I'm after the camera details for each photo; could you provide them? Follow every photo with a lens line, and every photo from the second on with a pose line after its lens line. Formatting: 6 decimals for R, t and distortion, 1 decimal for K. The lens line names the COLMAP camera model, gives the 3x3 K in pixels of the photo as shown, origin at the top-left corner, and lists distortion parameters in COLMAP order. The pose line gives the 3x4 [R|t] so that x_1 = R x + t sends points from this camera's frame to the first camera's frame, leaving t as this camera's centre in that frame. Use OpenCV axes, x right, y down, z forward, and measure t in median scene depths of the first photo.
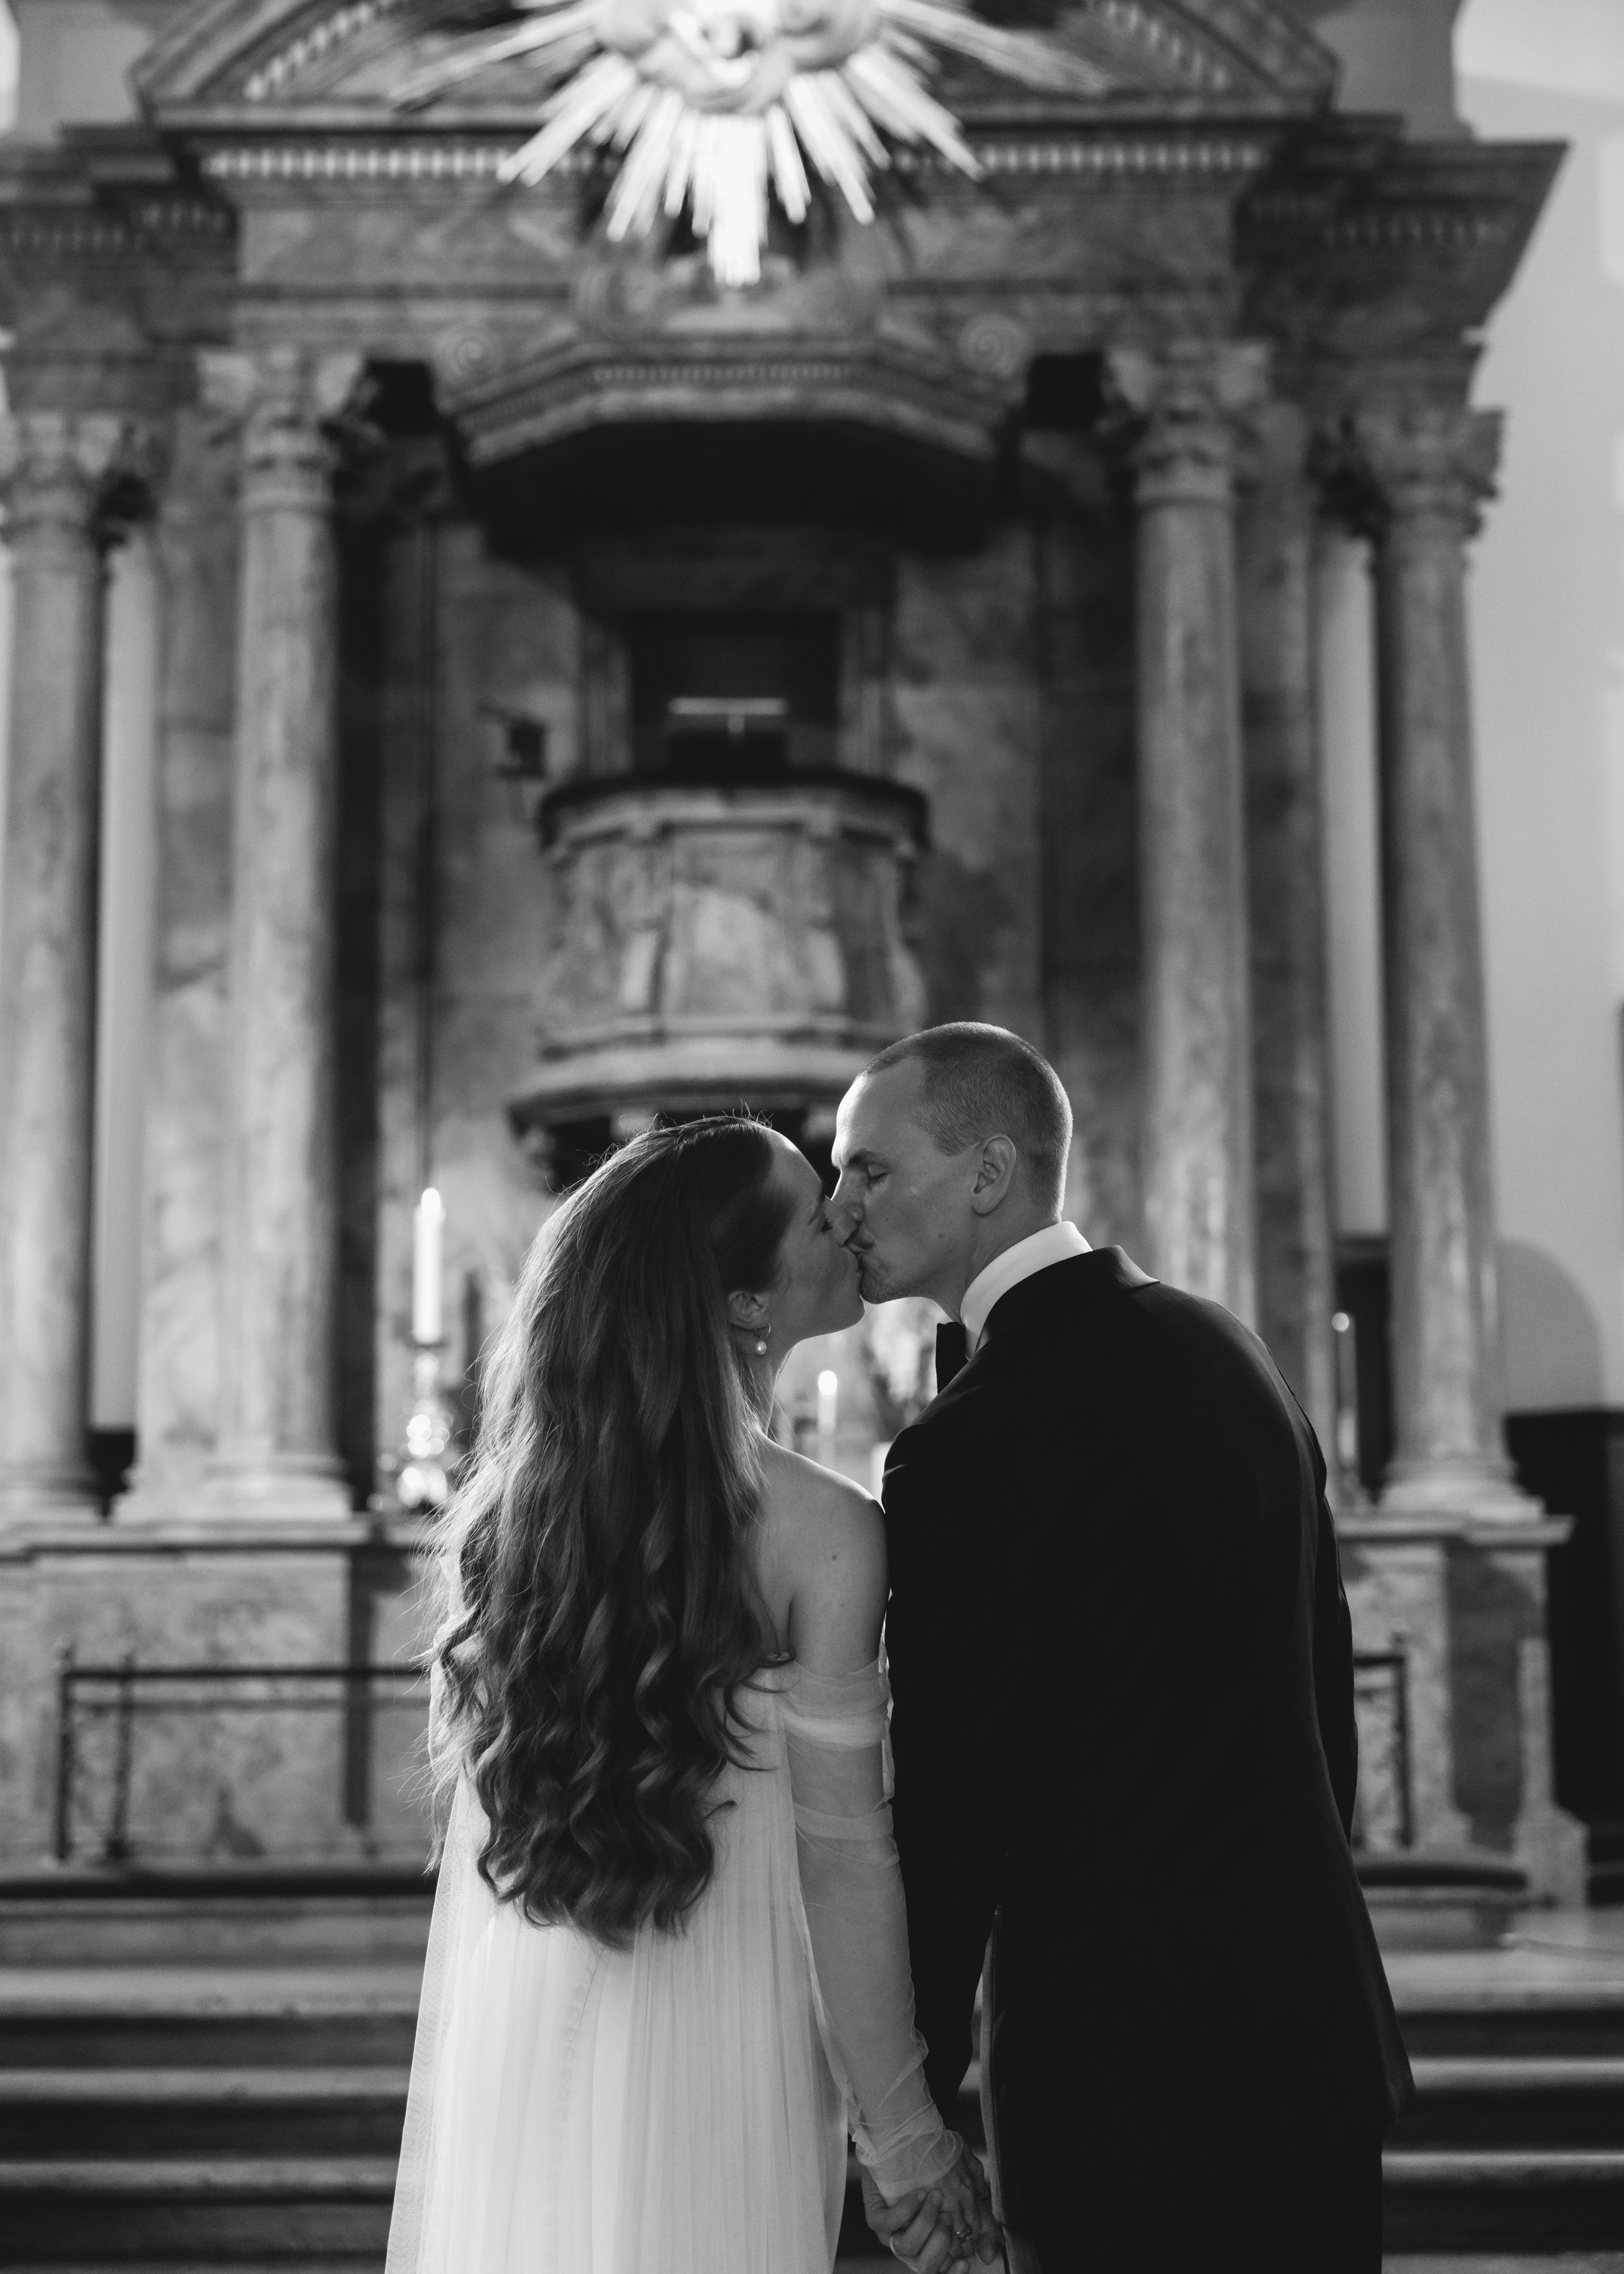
lens RADIAL K [[3583.7, 0, 795.1], [0, 3583.7, 1121.1], [0, 0, 1]] dist [0.059650, 0.000000]
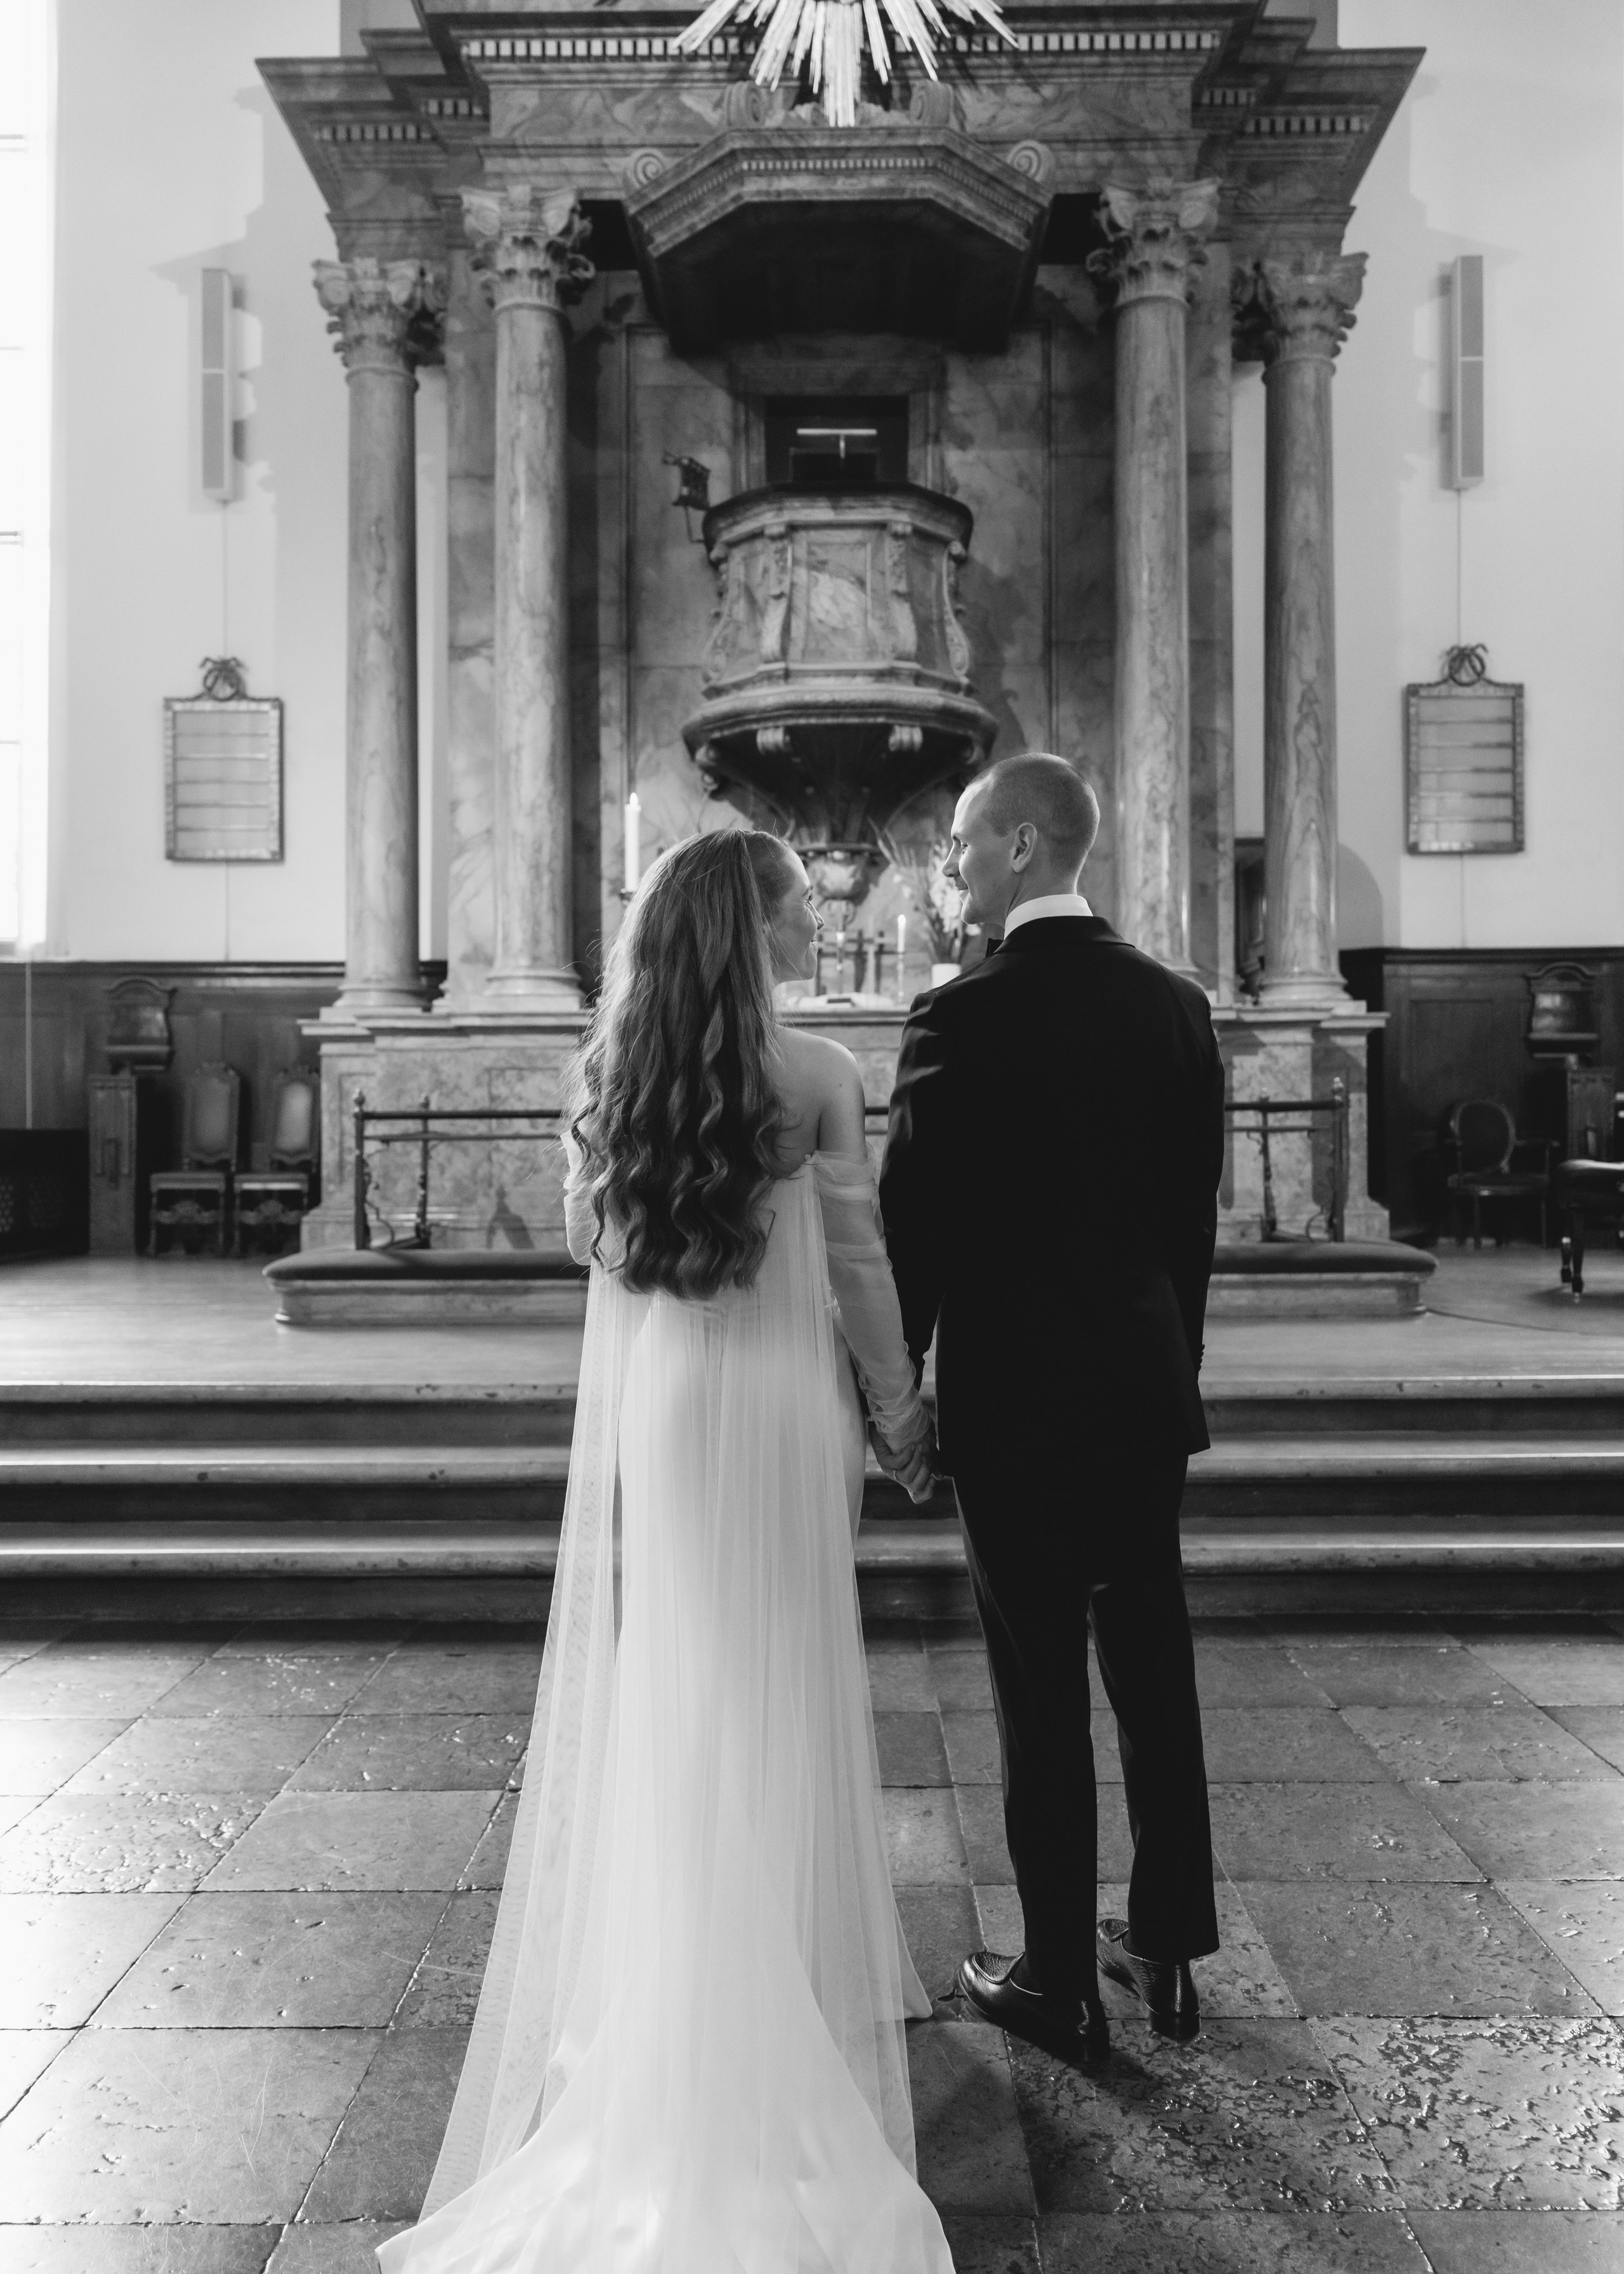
lens RADIAL K [[3205.5, 0, 814.5], [0, 3205.5, 1138.8], [0, 0, 1]] dist [-0.187597, 0.000000]
pose [[0.999449, 0.000684, -0.033196, 0.016607], [0.004578, 0.987401, 0.158172, -0.046386], [0.032886, -0.158236, 0.986853, -0.313959]]
